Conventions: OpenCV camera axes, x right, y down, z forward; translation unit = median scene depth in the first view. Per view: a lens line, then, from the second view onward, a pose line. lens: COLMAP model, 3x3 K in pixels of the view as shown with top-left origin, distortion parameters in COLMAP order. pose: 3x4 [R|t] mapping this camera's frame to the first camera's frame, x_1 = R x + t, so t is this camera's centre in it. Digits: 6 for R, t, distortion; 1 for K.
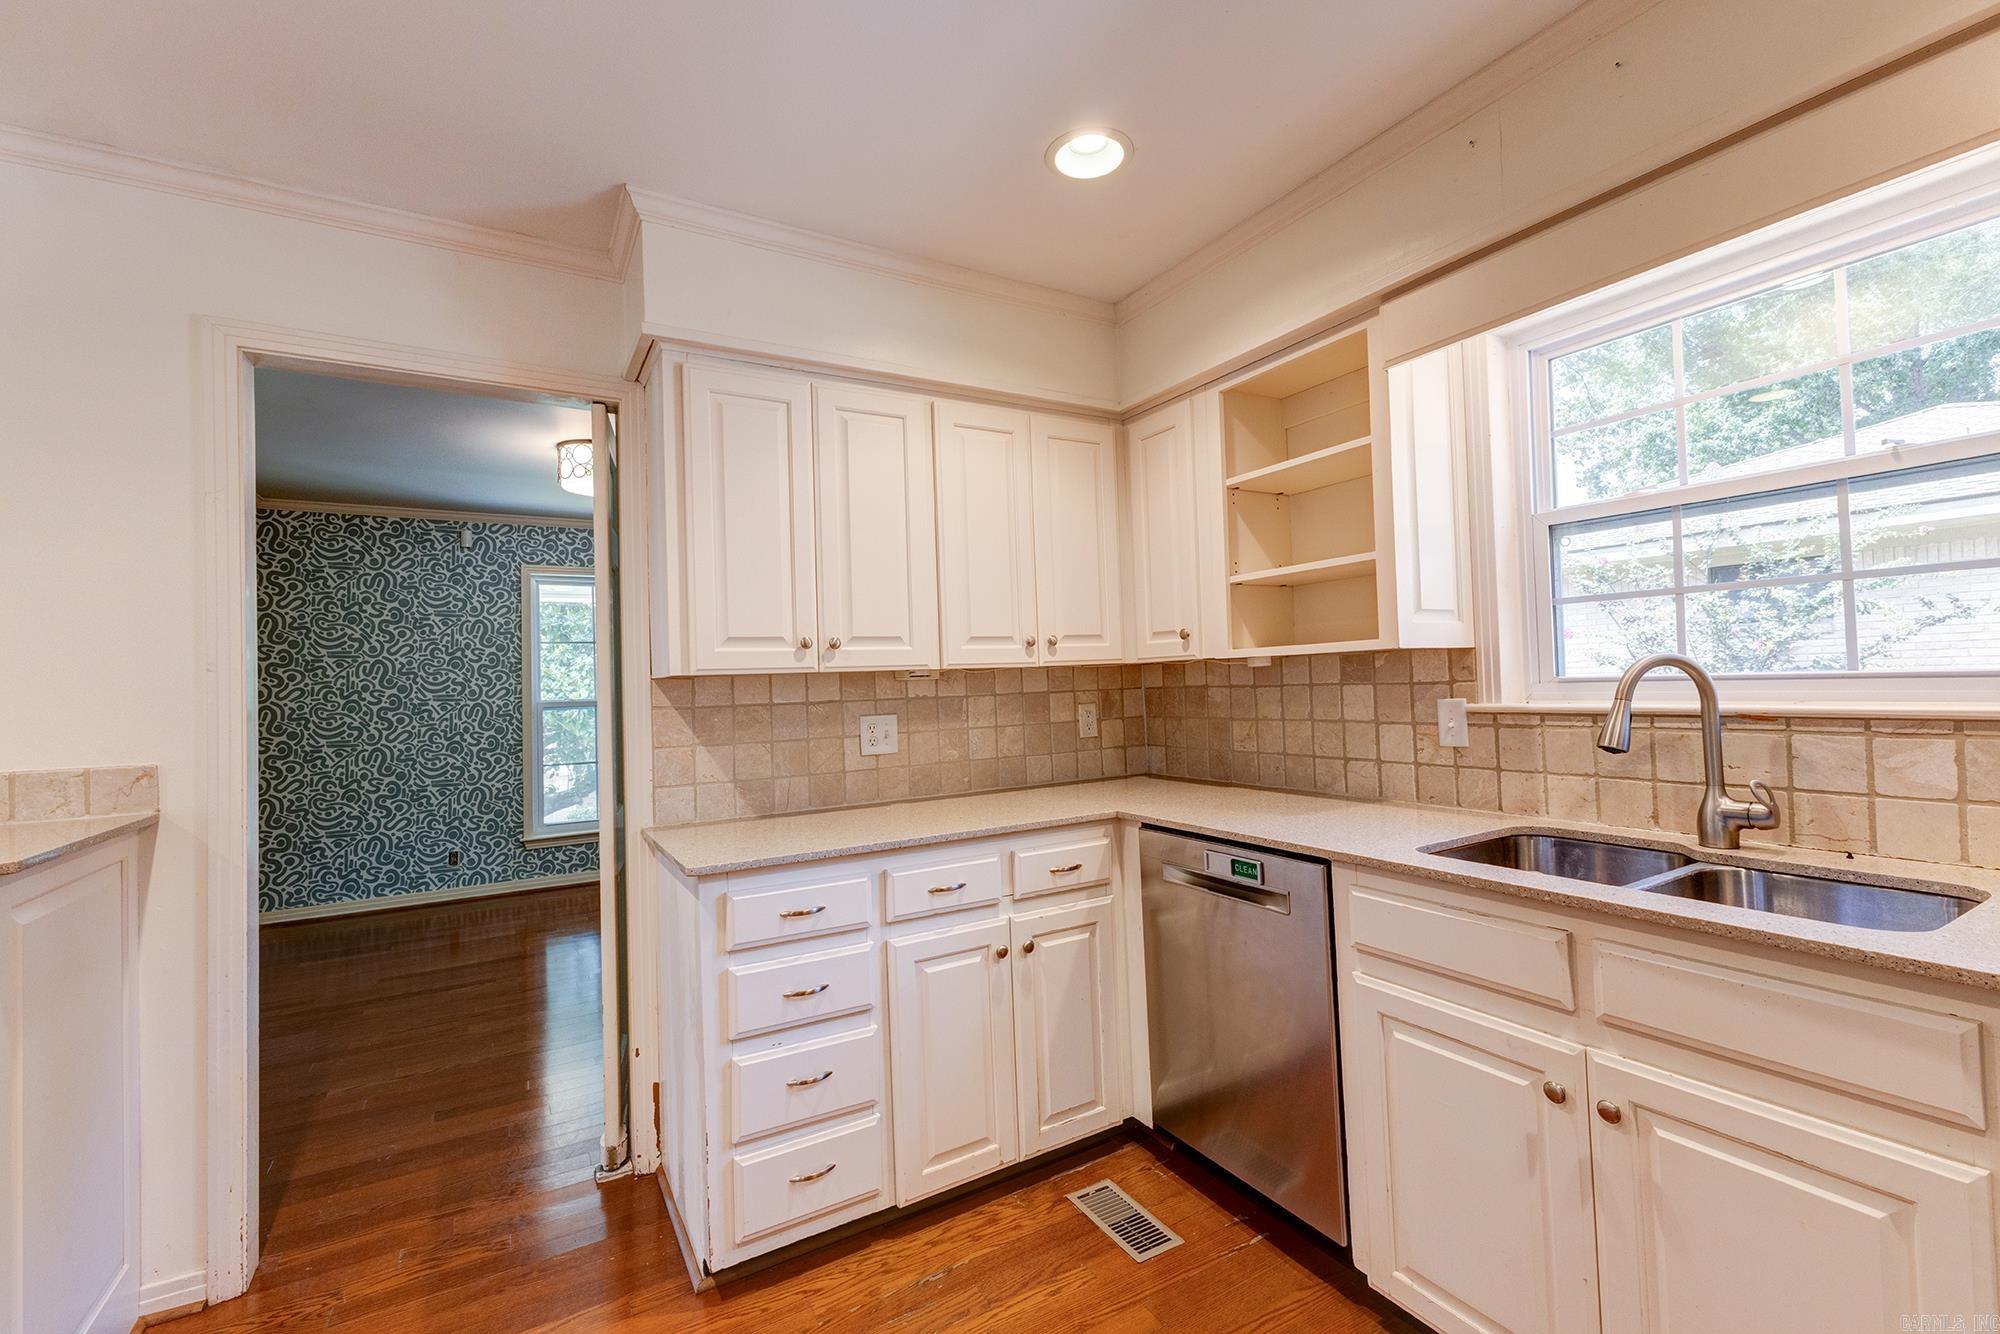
lens RADIAL K [[862.8, 0, 1002.1], [0, 862.8, 659.2], [0, 0, 1]] dist [0.007439, -0.001315]
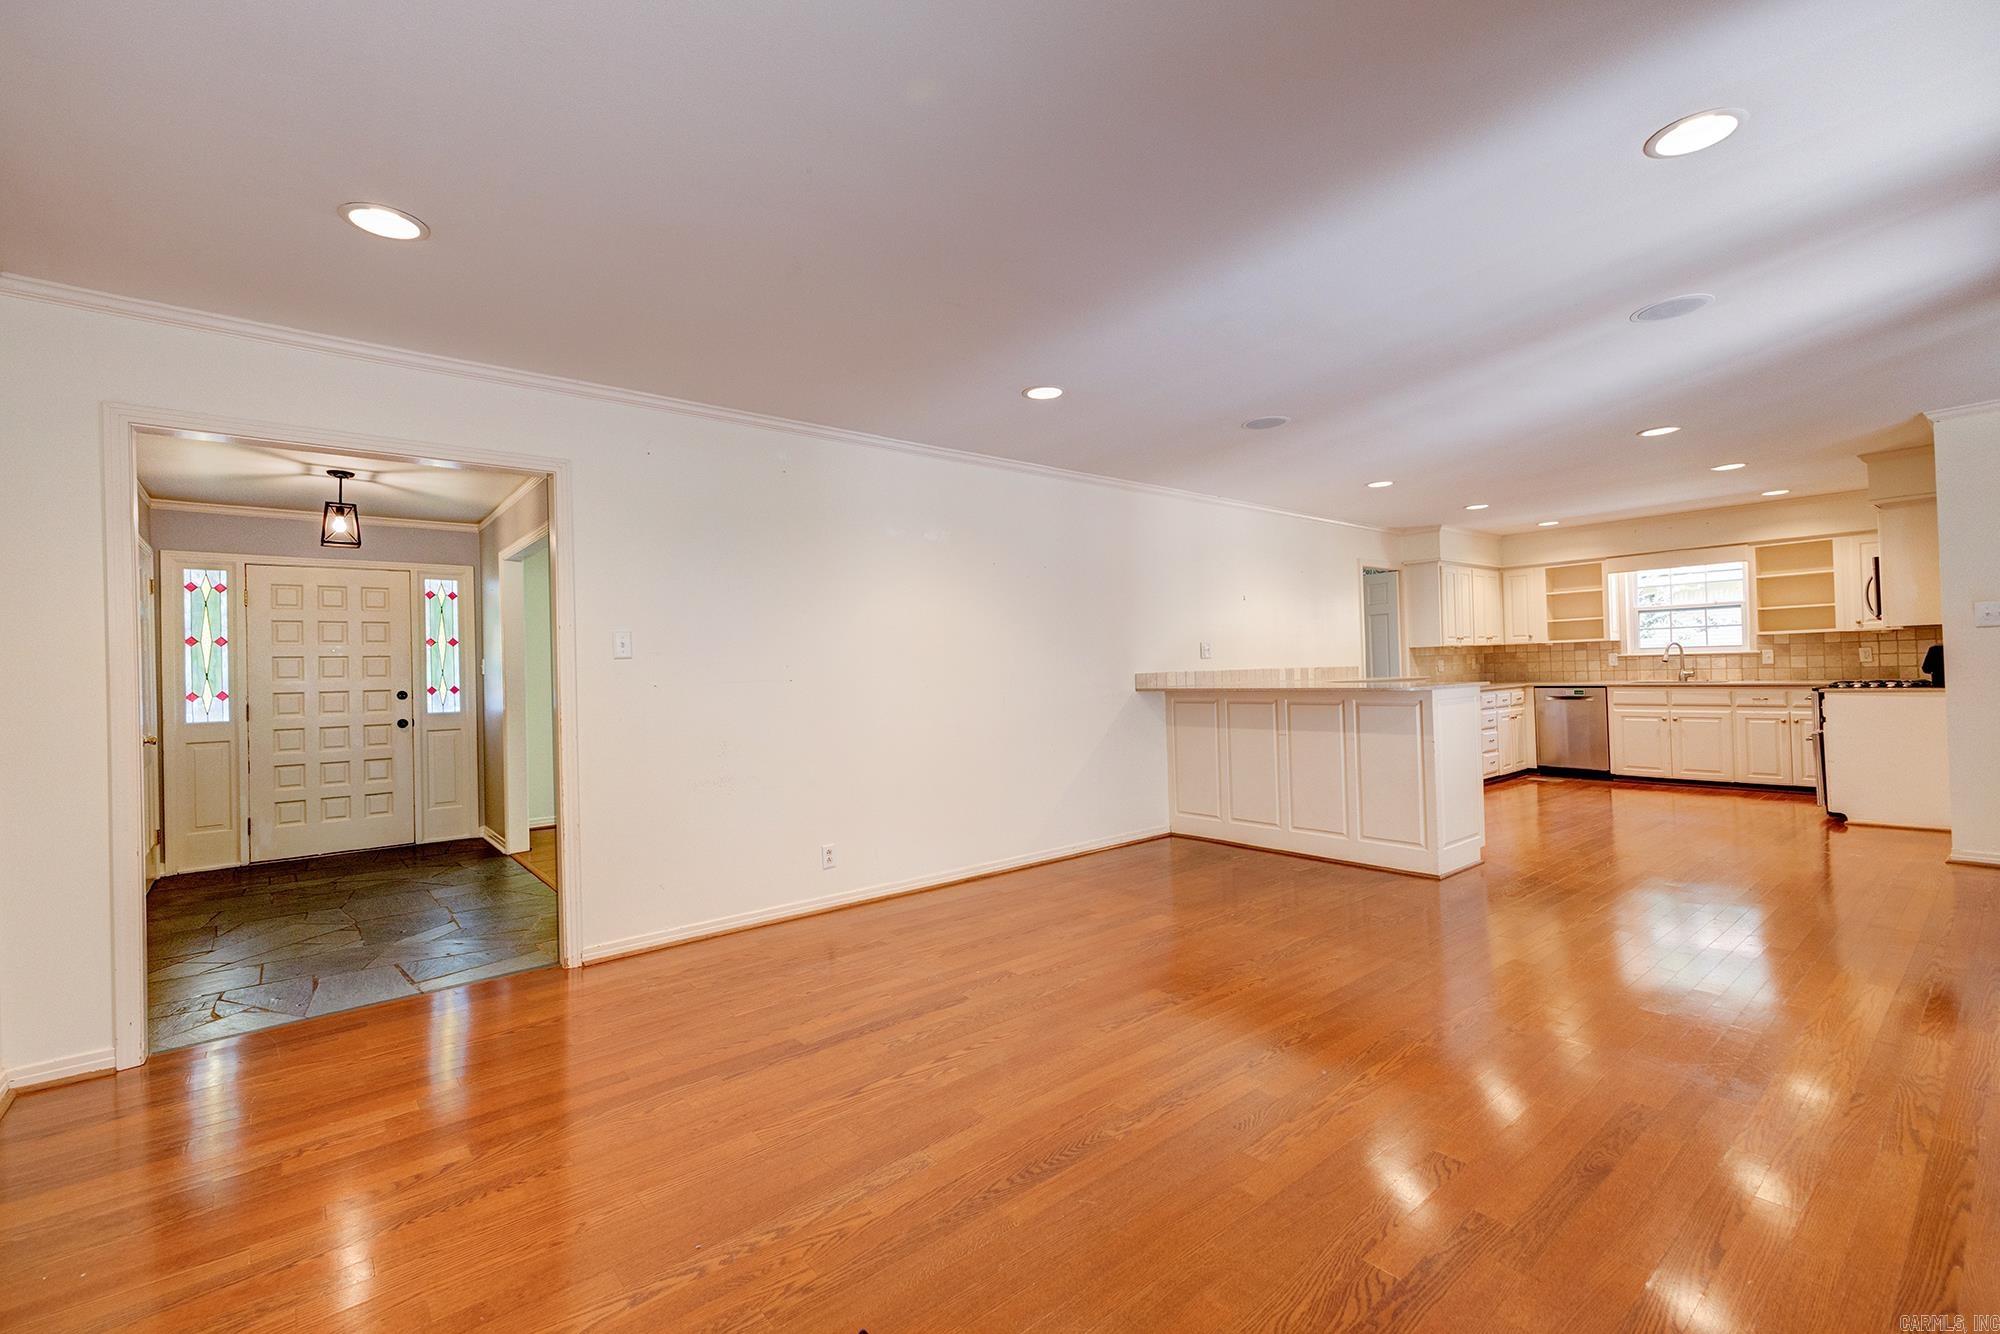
lens RADIAL K [[862.8, 0, 1001.1], [0, 862.8, 657.7], [0, 0, 1]] dist [0.007439, -0.001315]
pose [[0.987670, 0.005804, 0.156442, -2.862290], [-0.006941, 0.999953, 0.006728, 0.057032], [-0.156396, -0.007731, 0.987664, -2.471381]]
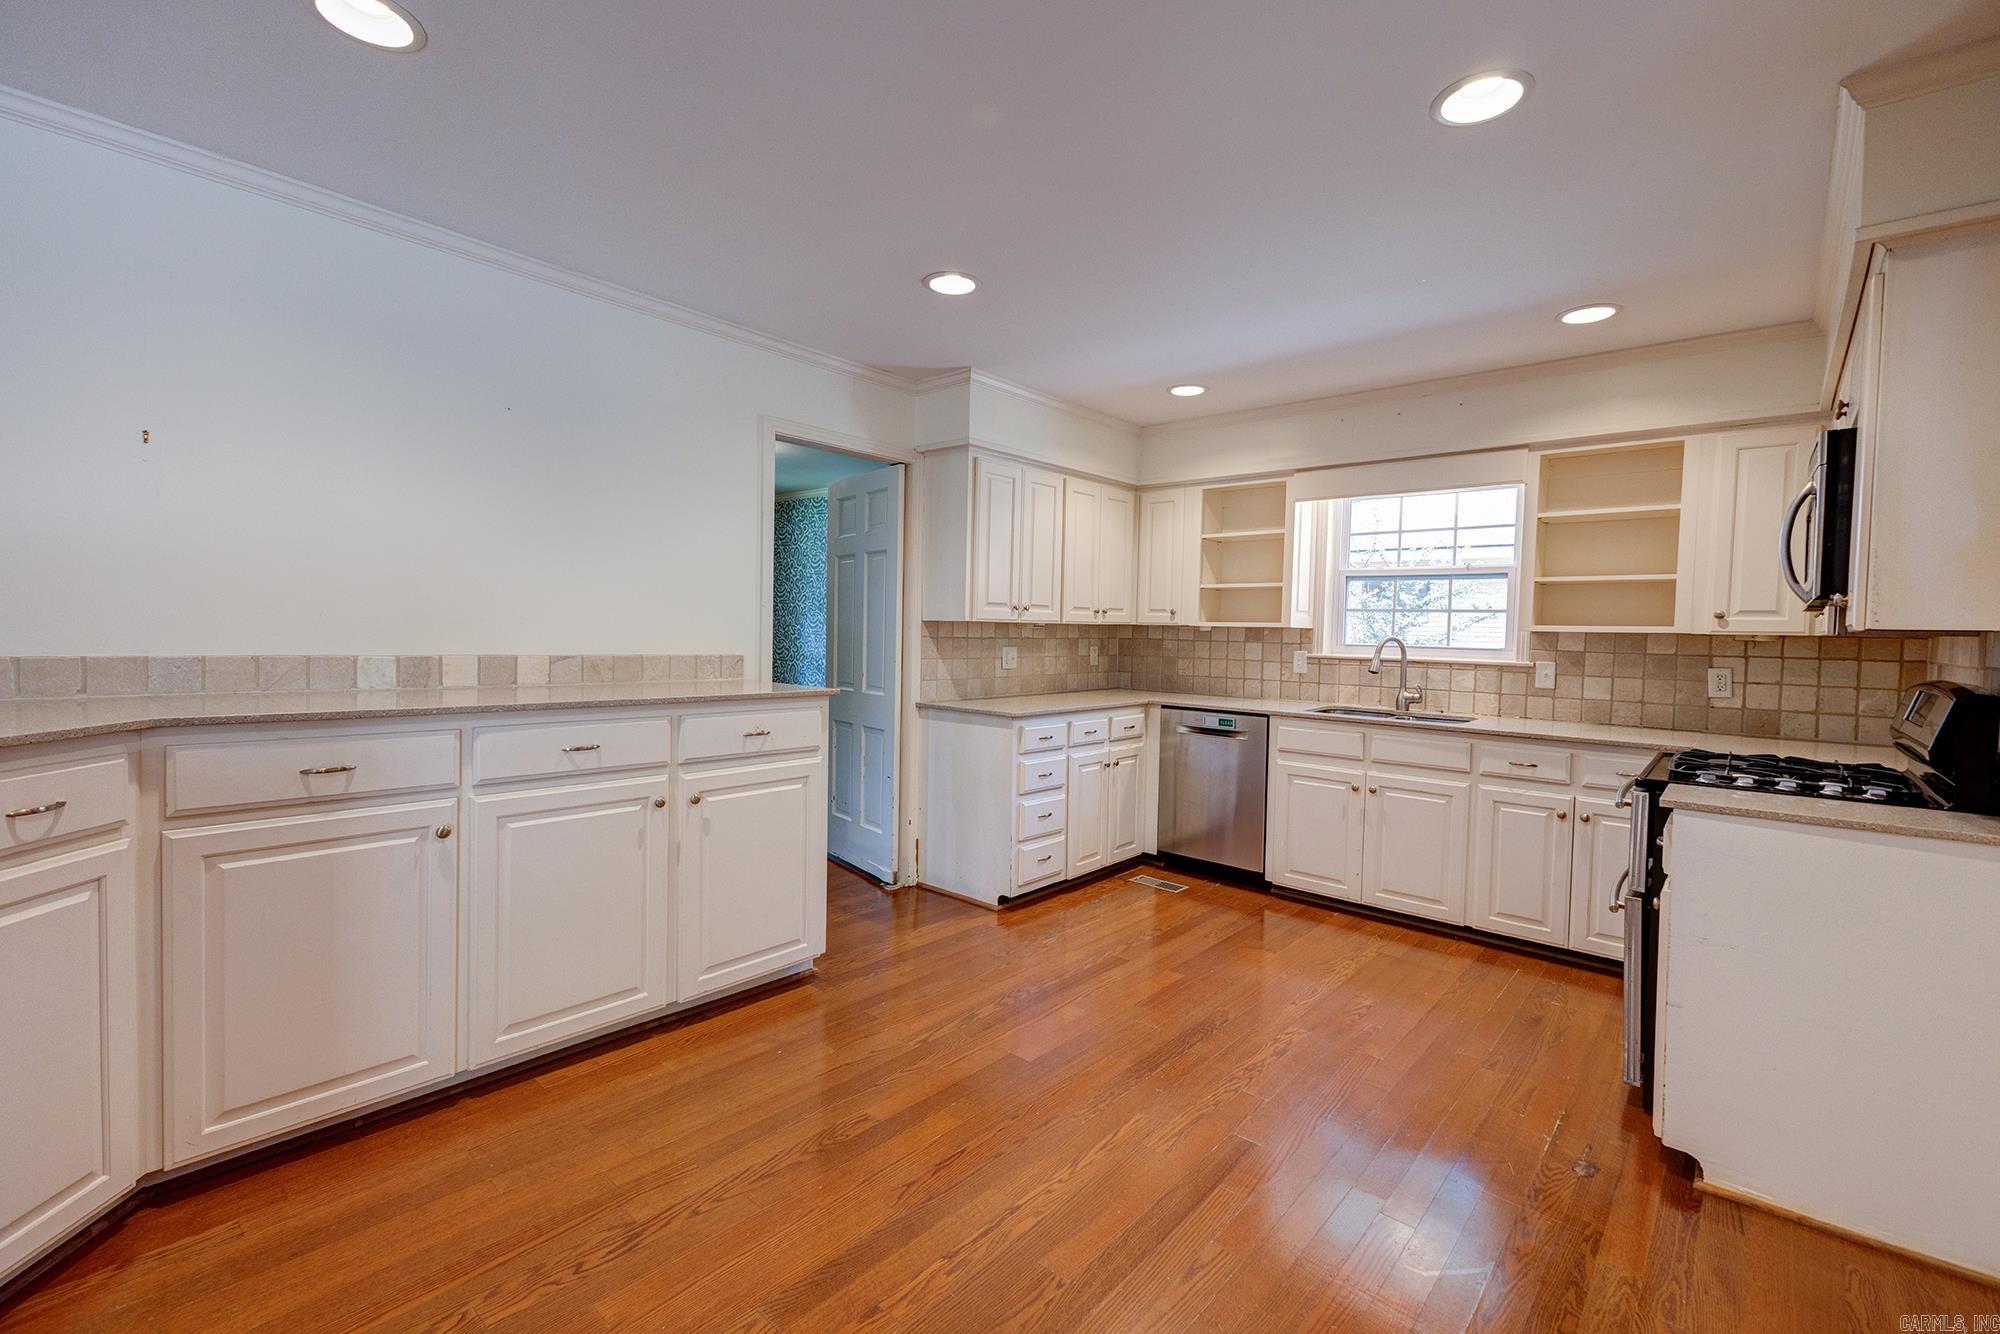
lens RADIAL K [[862.8, 0, 1009.3], [0, 862.8, 658.2], [0, 0, 1]] dist [0.007439, -0.001315]
pose [[0.947112, 0.042747, 0.318043, -0.869813], [-0.062068, 0.996775, 0.050861, -0.001935], [-0.314844, -0.067911, 0.946711, -0.834364]]
